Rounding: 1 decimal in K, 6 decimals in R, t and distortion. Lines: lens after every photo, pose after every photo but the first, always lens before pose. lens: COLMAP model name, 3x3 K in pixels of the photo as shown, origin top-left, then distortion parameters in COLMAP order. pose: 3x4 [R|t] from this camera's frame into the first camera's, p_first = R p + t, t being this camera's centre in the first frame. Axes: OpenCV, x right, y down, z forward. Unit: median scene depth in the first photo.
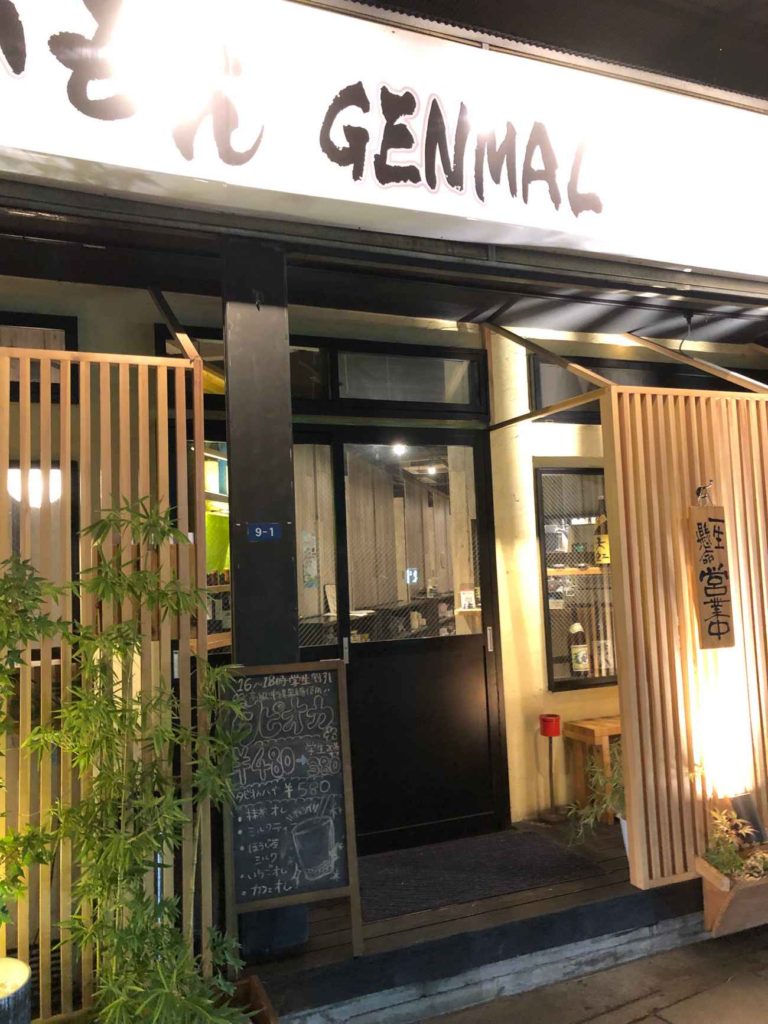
lens RADIAL K [[828.4, 0, 389.4], [0, 828.4, 493.5], [0, 0, 1]] dist [0.006323, -0.007703]
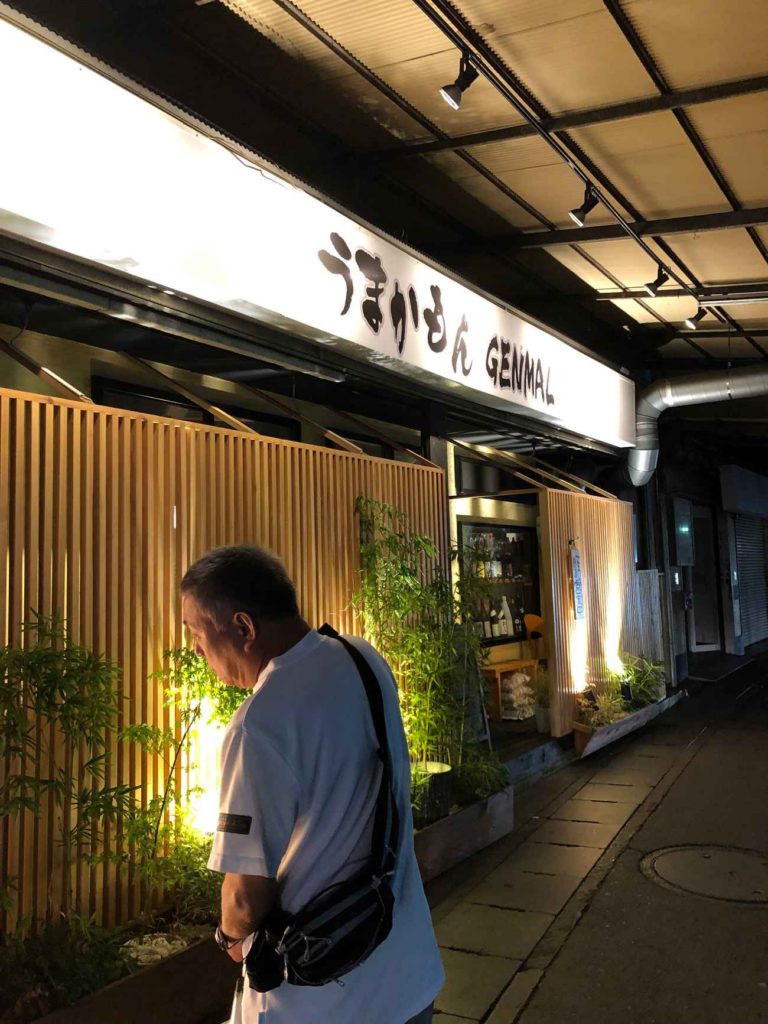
lens RADIAL K [[828.4, 0, 383.5], [0, 828.4, 510.1], [0, 0, 1]] dist [0.006323, -0.007703]
pose [[0.853094, 0.063482, 0.517881, -1.203185], [-0.054992, 0.997982, -0.031744, 0.008973], [-0.518851, -0.001399, 0.854863, -0.552788]]
